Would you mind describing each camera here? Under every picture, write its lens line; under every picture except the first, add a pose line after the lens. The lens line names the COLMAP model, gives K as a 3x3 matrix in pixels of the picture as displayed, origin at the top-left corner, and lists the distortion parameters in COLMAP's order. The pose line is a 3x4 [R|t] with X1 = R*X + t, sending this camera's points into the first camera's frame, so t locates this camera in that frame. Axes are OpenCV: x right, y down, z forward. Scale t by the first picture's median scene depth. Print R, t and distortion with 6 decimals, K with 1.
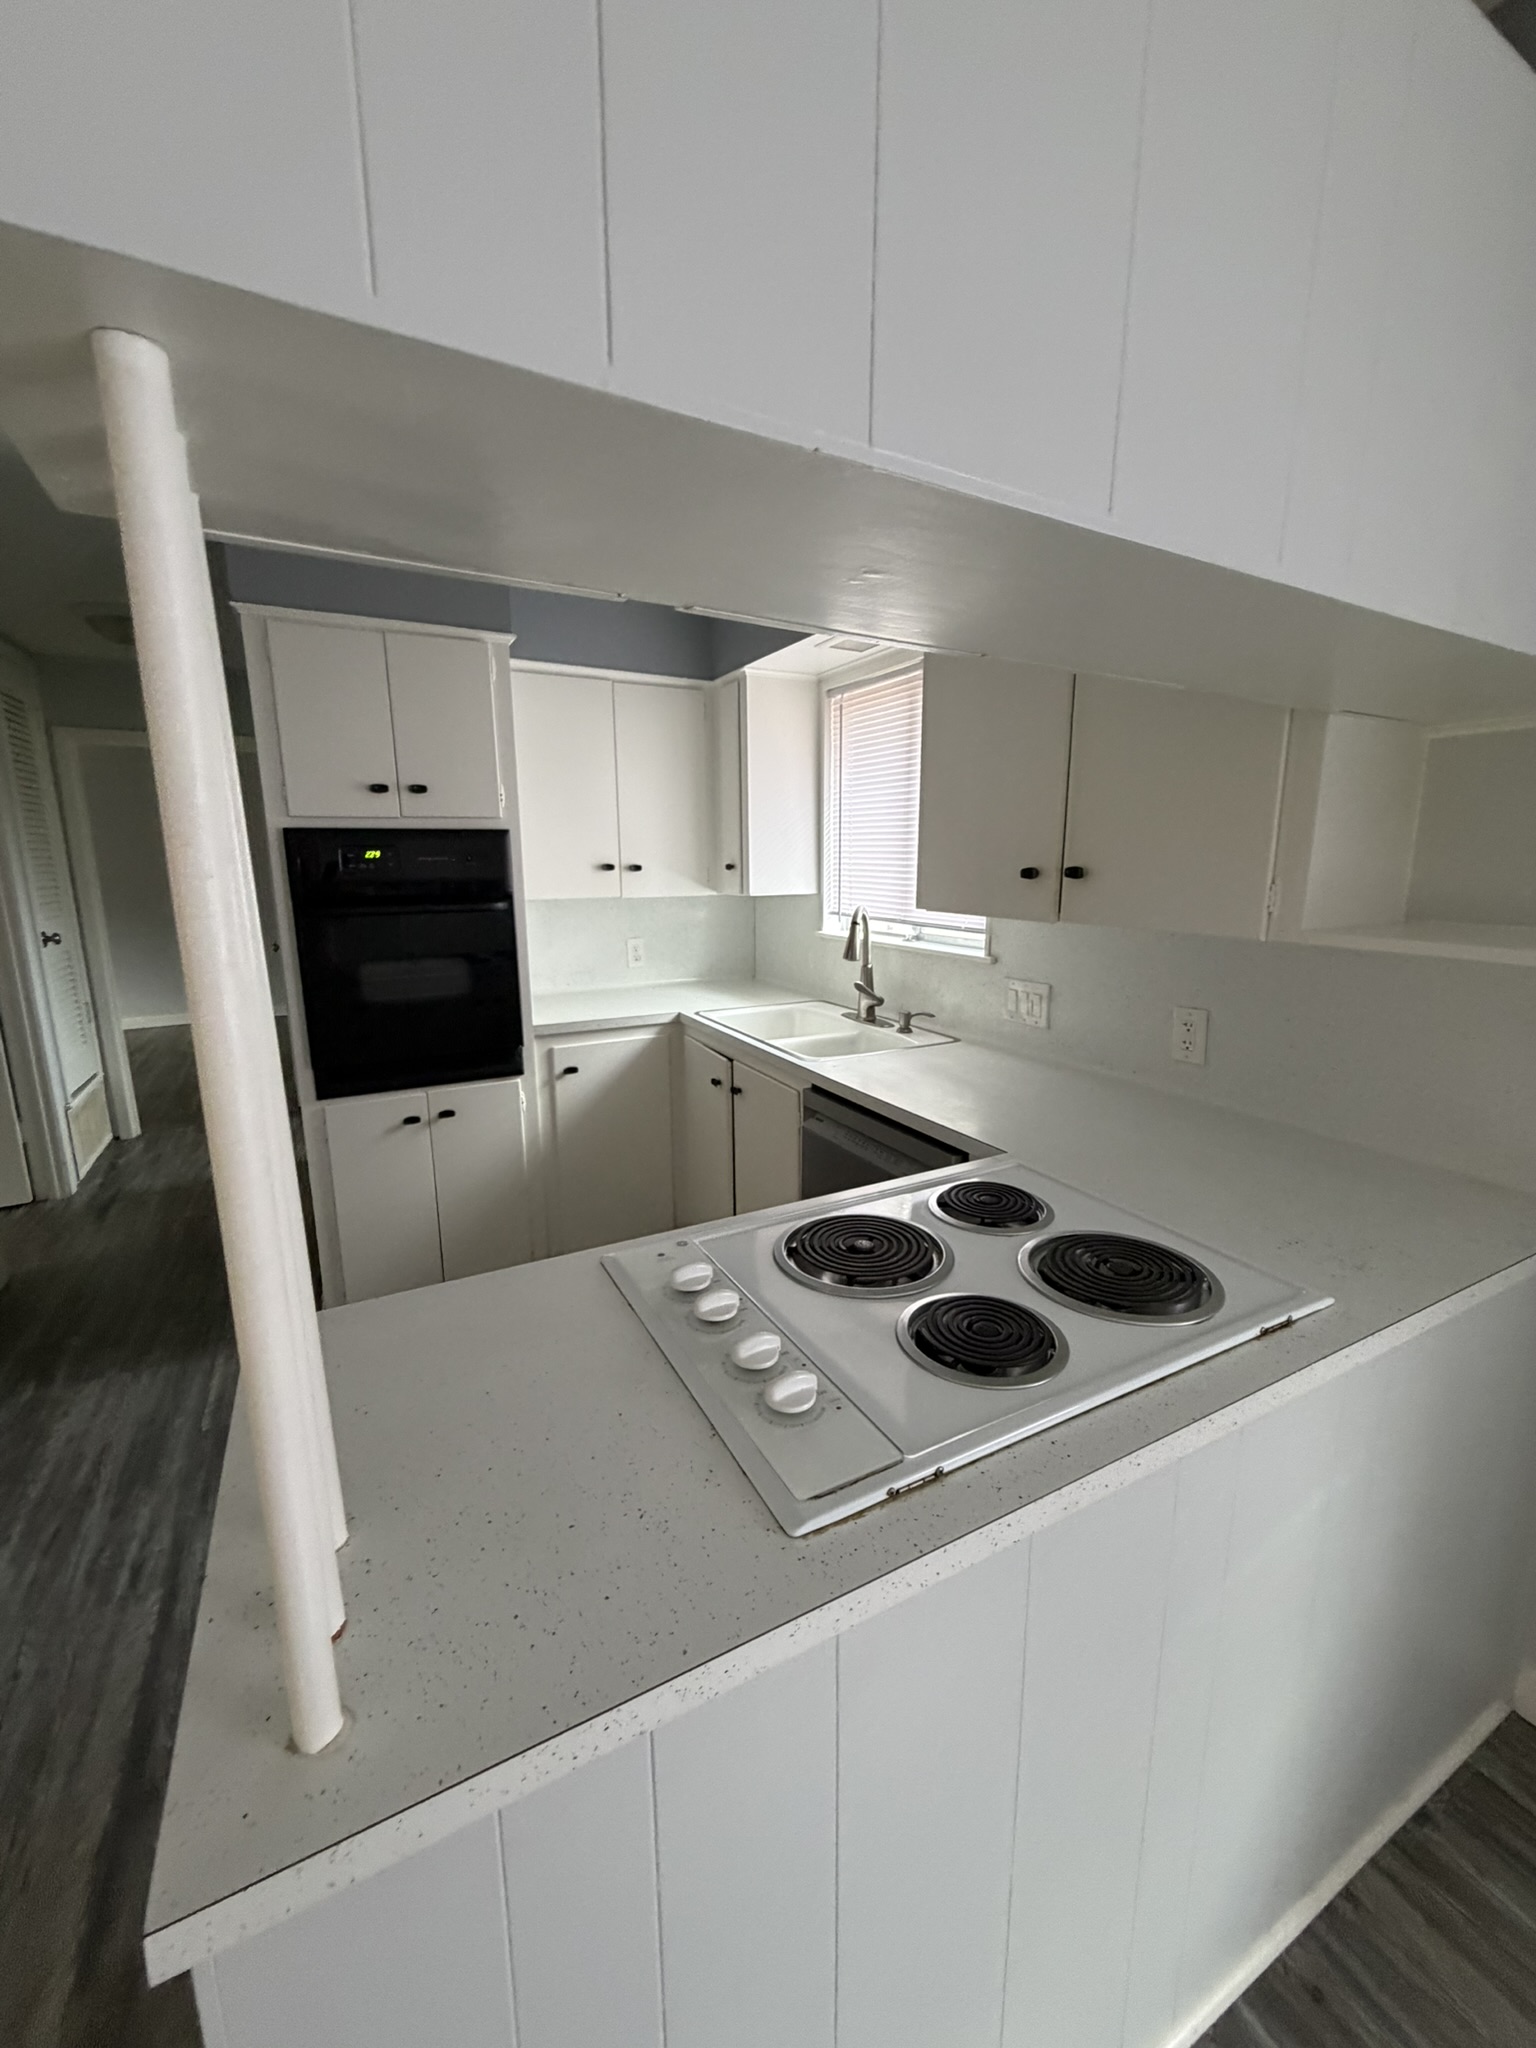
lens RADIAL K [[817.7, 0, 766.8], [0, 817.7, 1018.7], [0, 0, 1]] dist [-0.000966, 0.000249]
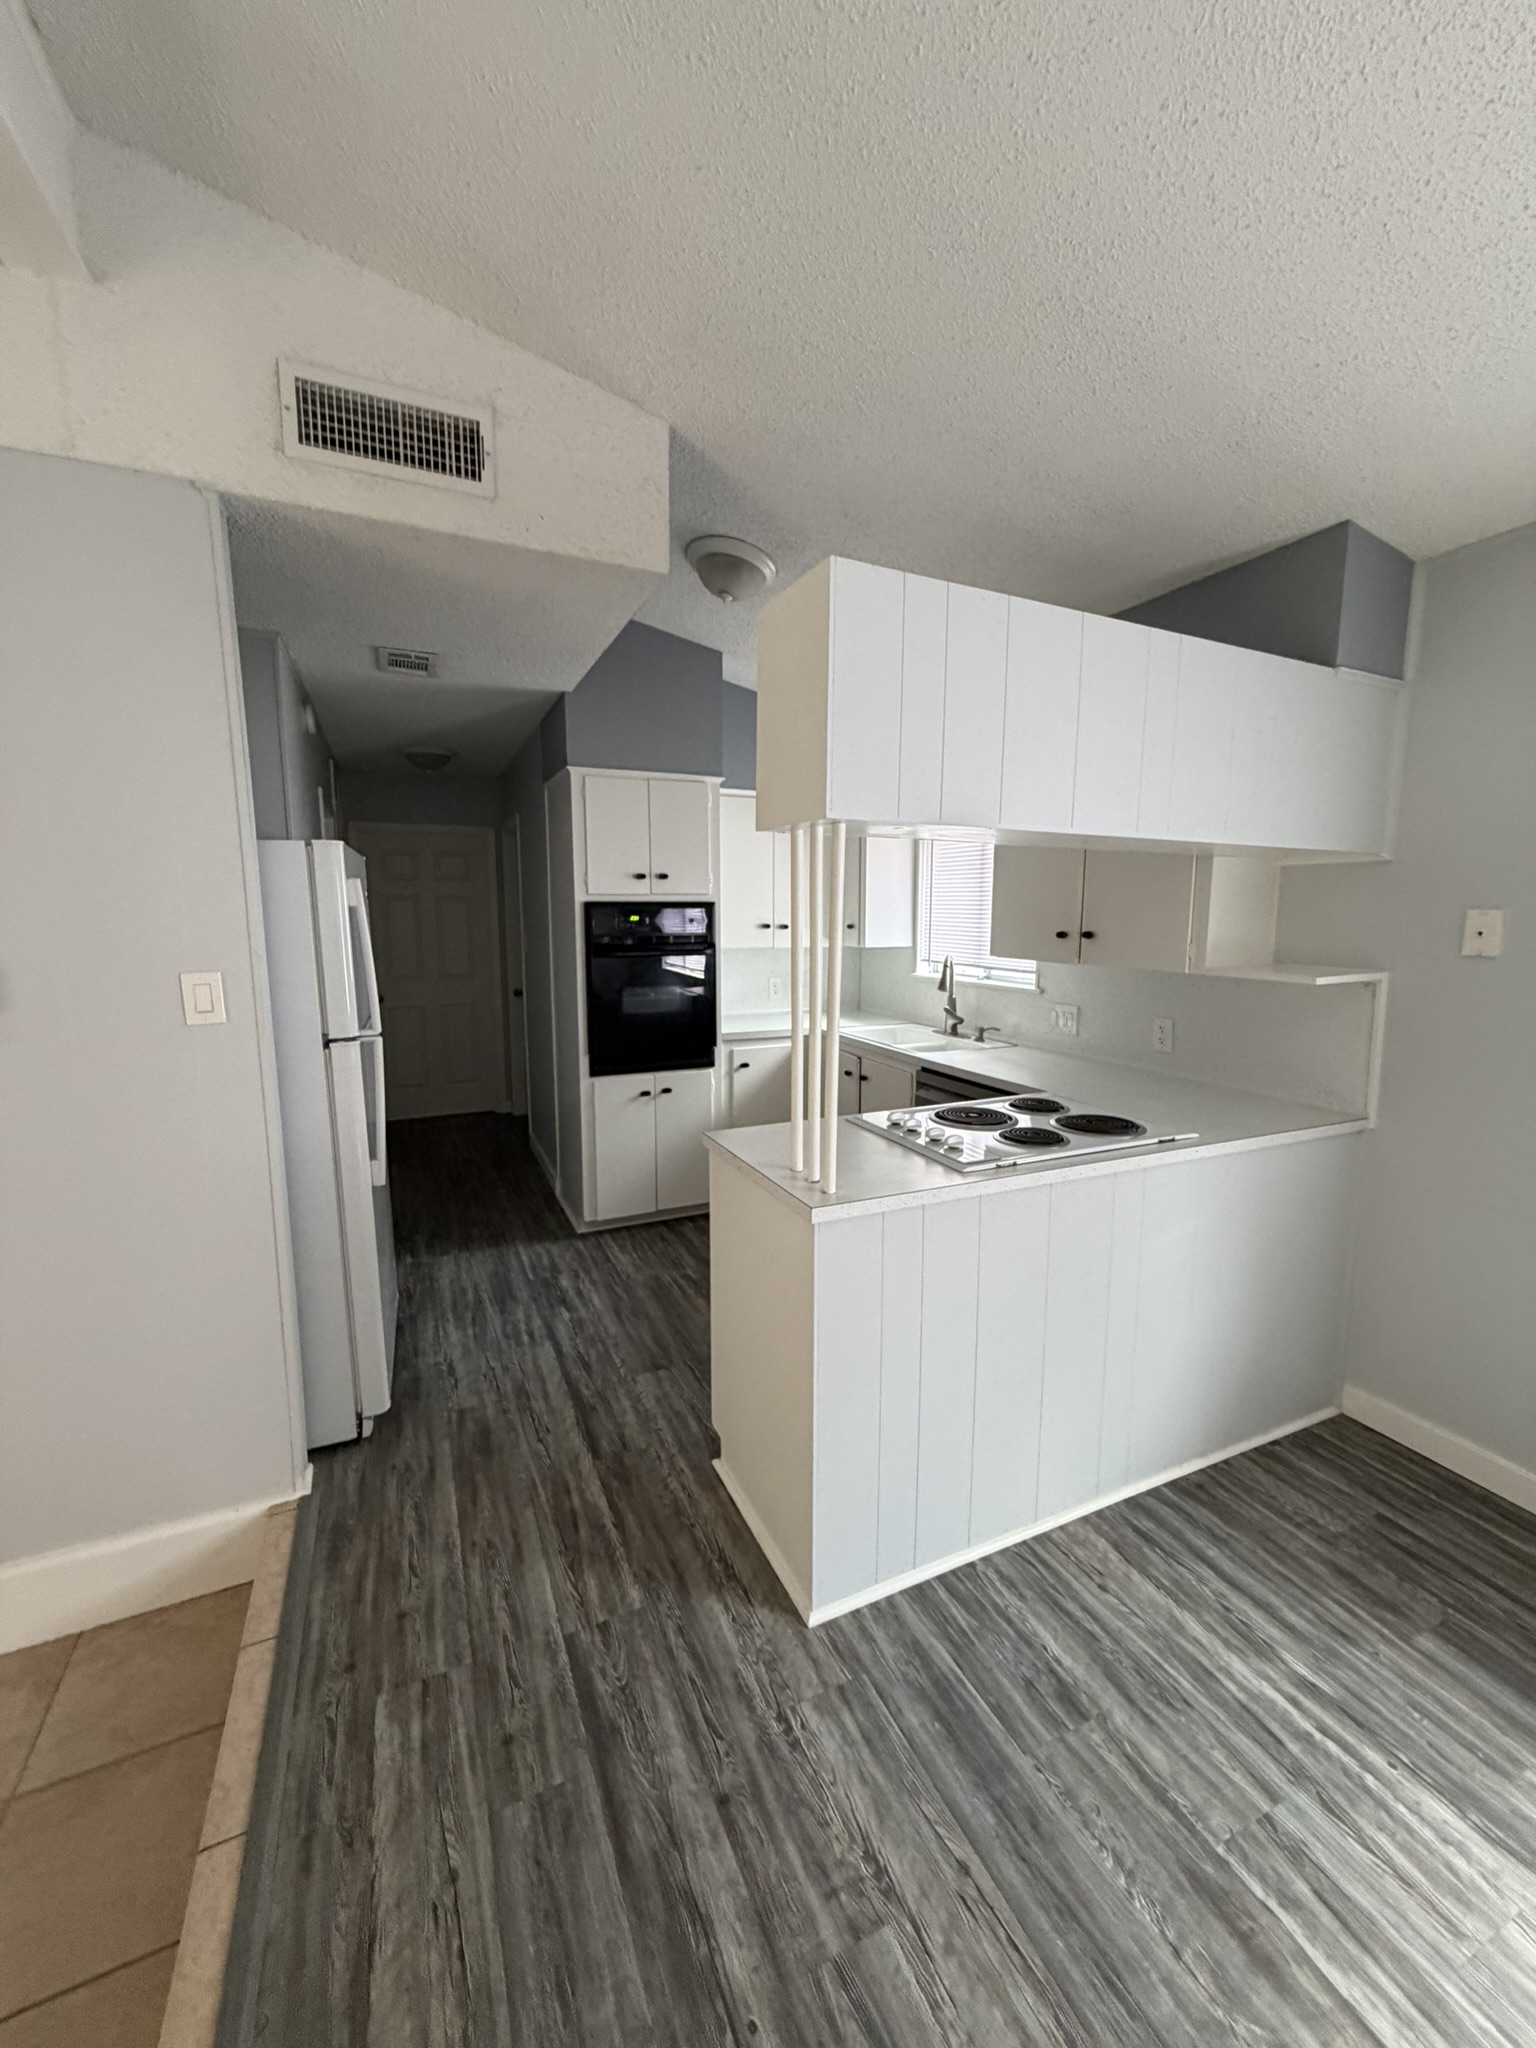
lens RADIAL K [[819.2, 0, 766.1], [0, 819.2, 1017.9], [0, 0, 1]] dist [-0.000170, 0.000311]
pose [[0.998012, 0.015417, -0.061115, -0.123824], [-0.019336, 0.997759, -0.064062, 0.077383], [0.059991, 0.065116, 0.996073, -0.485496]]
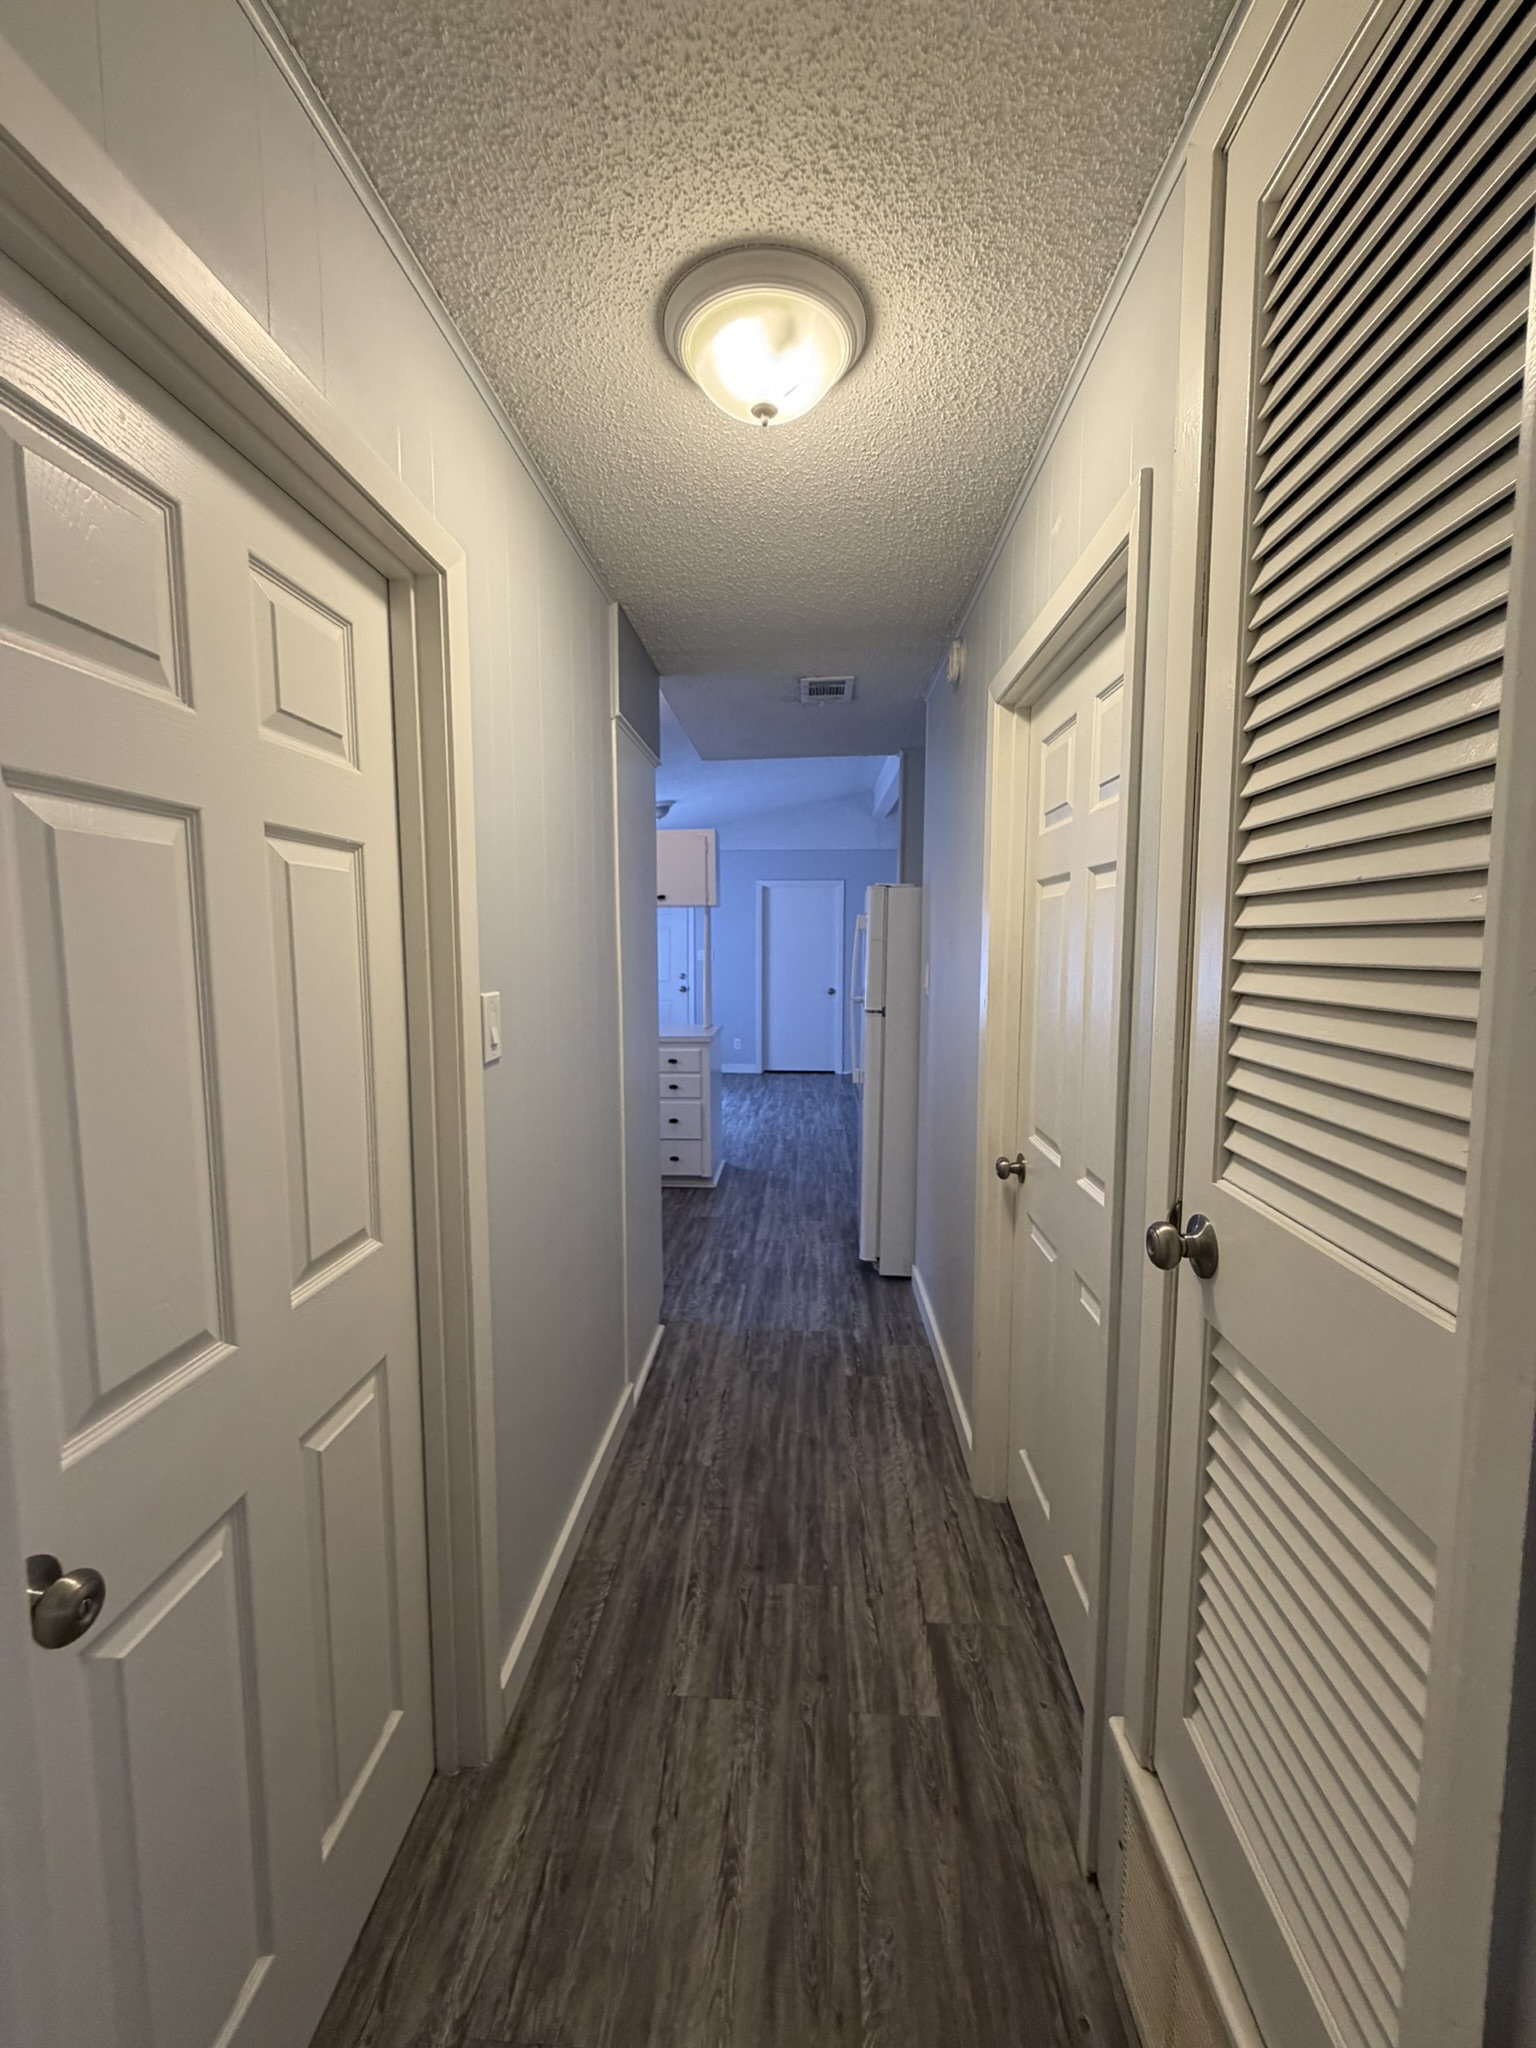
lens RADIAL K [[817.7, 0, 766.8], [0, 817.7, 1018.7], [0, 0, 1]] dist [-0.000966, 0.000249]
pose [[-0.857555, -0.037823, 0.513000, -1.296216], [0.112087, 0.959589, 0.258119, -0.357402], [-0.502032, 0.278852, -0.818661, 1.816677]]
